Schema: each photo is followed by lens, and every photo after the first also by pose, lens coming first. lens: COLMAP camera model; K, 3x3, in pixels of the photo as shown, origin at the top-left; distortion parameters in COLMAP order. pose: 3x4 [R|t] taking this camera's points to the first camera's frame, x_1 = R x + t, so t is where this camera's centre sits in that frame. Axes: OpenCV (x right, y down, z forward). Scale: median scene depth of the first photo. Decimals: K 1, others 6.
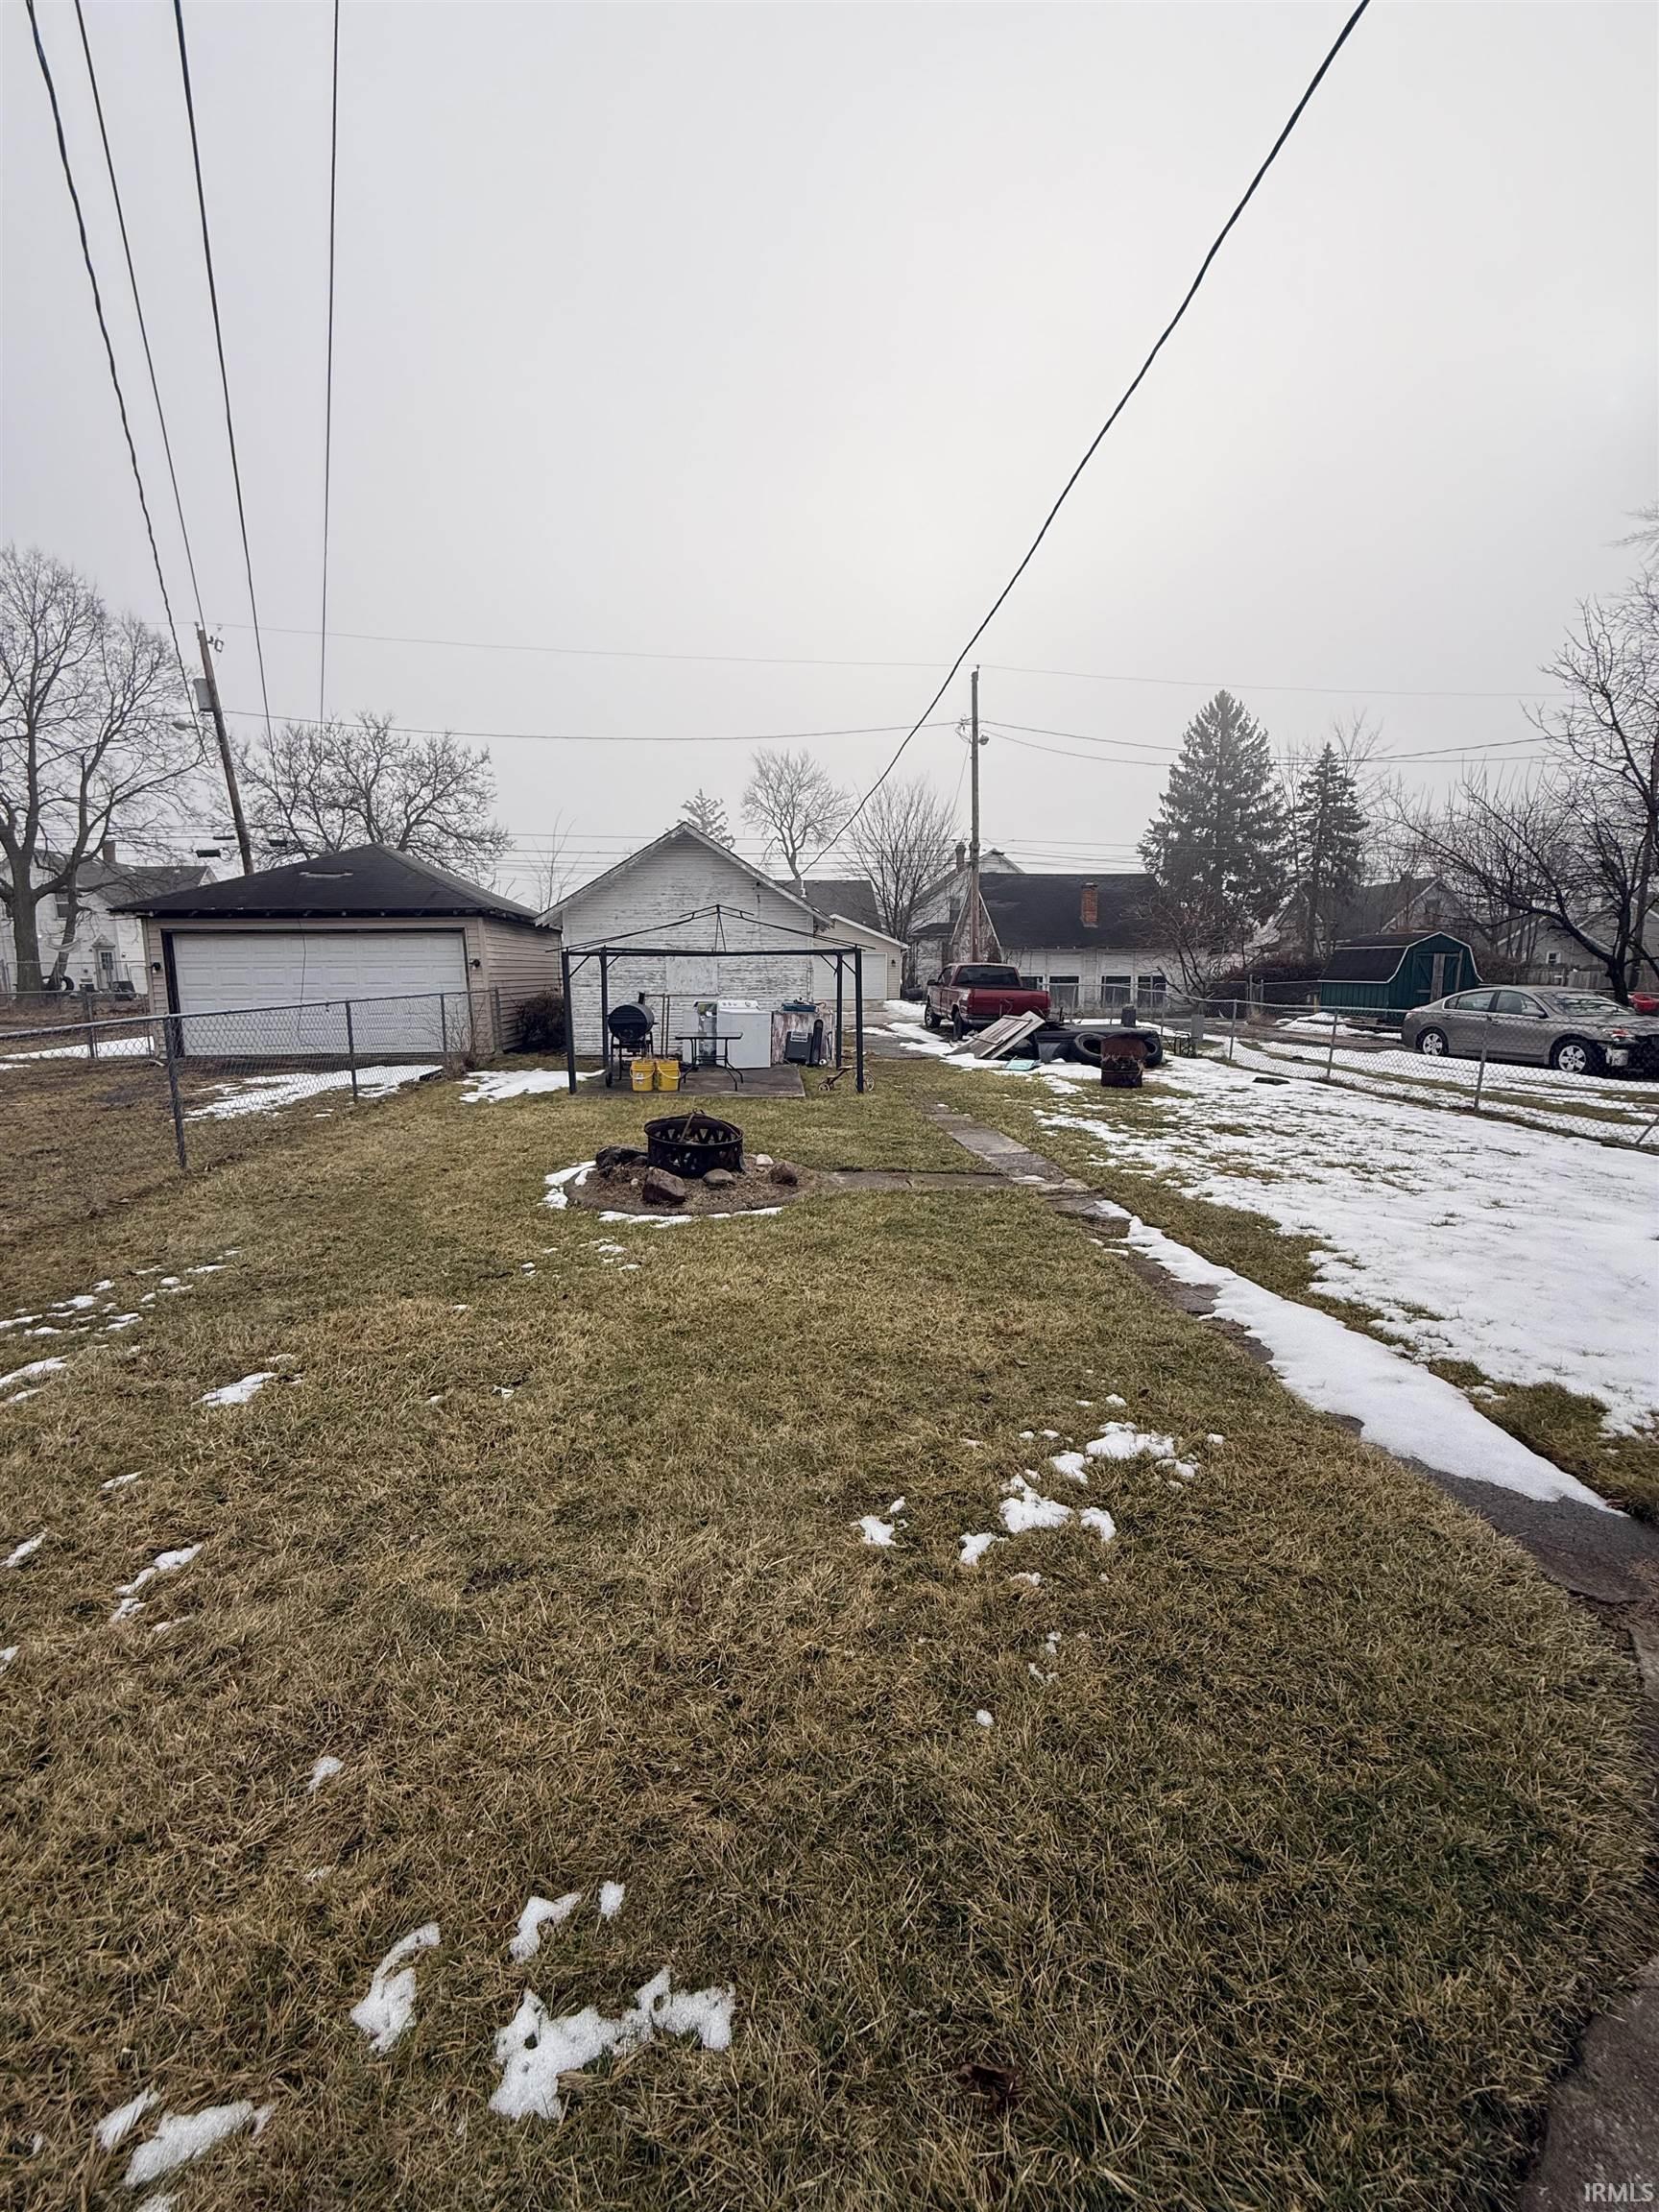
lens RADIAL K [[883.4, 0, 824.8], [0, 883.4, 1100.0], [0, 0, 1]] dist [-0.003863, 0.001347]
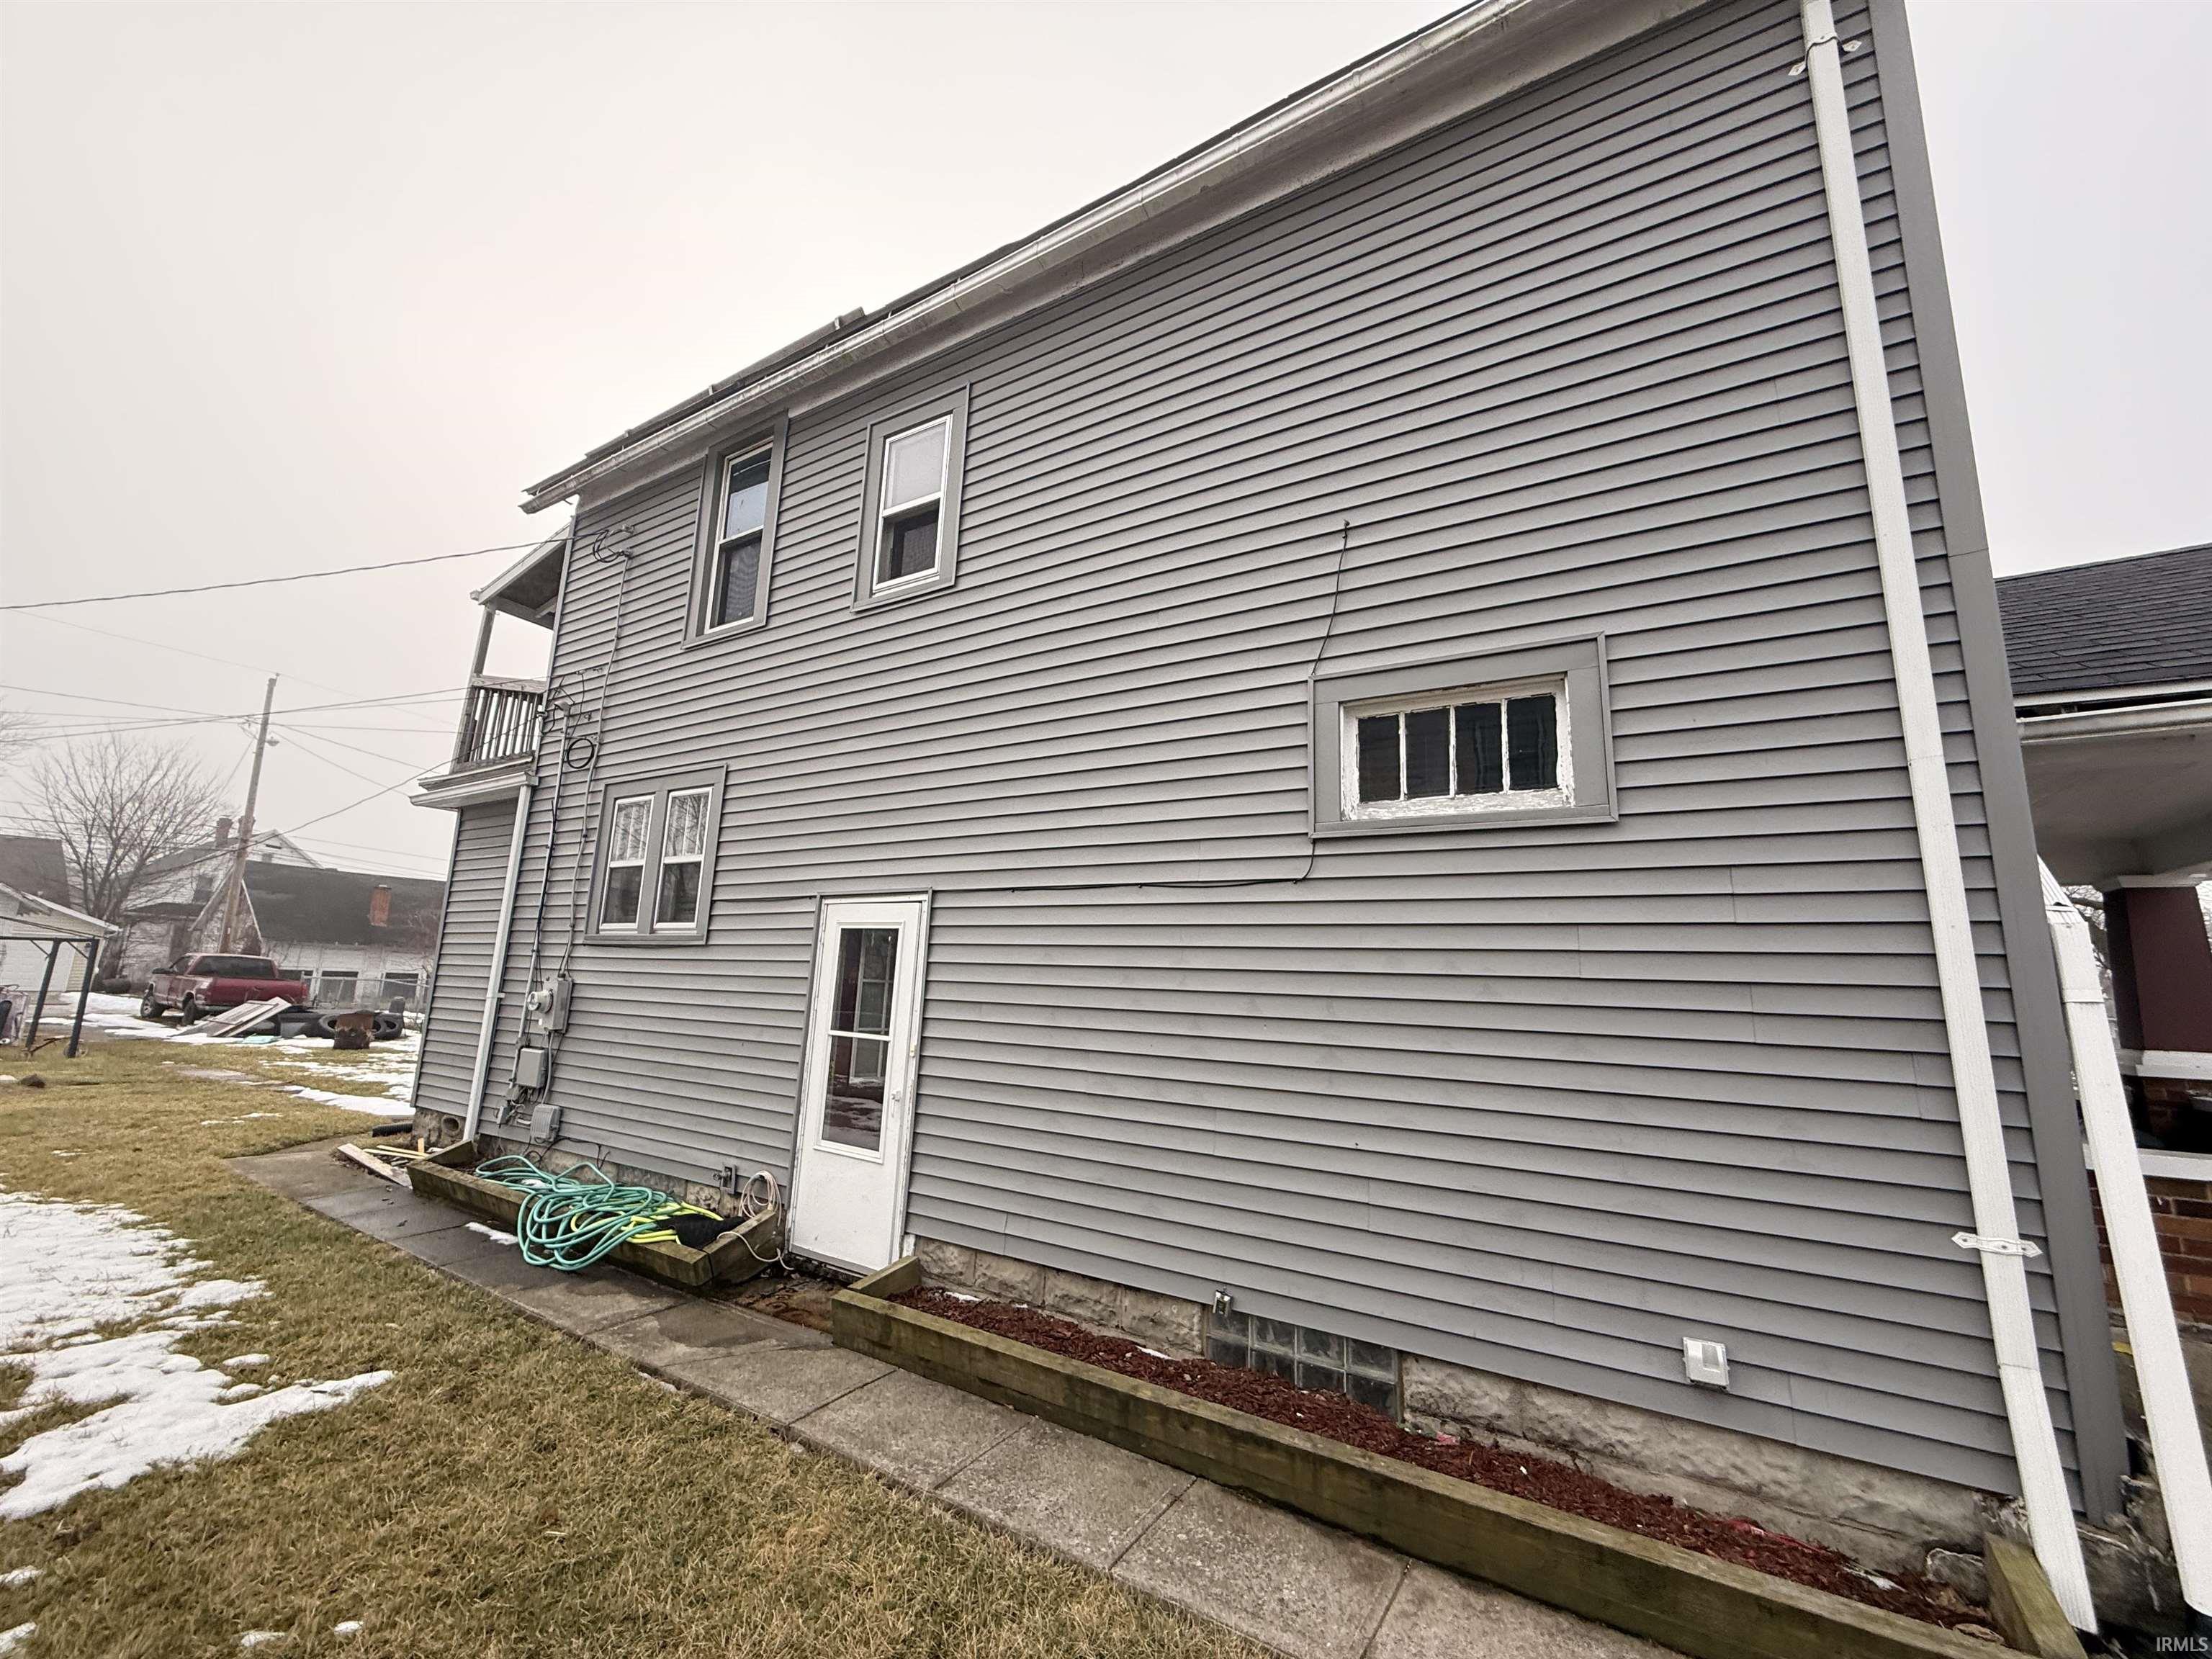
lens RADIAL K [[883.4, 0, 1102.0], [0, 883.4, 830.0], [0, 0, 1]] dist [-0.003863, 0.001347]
pose [[0.585698, 0.166392, 0.793267, -0.062822], [0.083177, 0.961196, -0.263029, 0.056198], [-0.806251, 0.220037, 0.549130, -0.385830]]
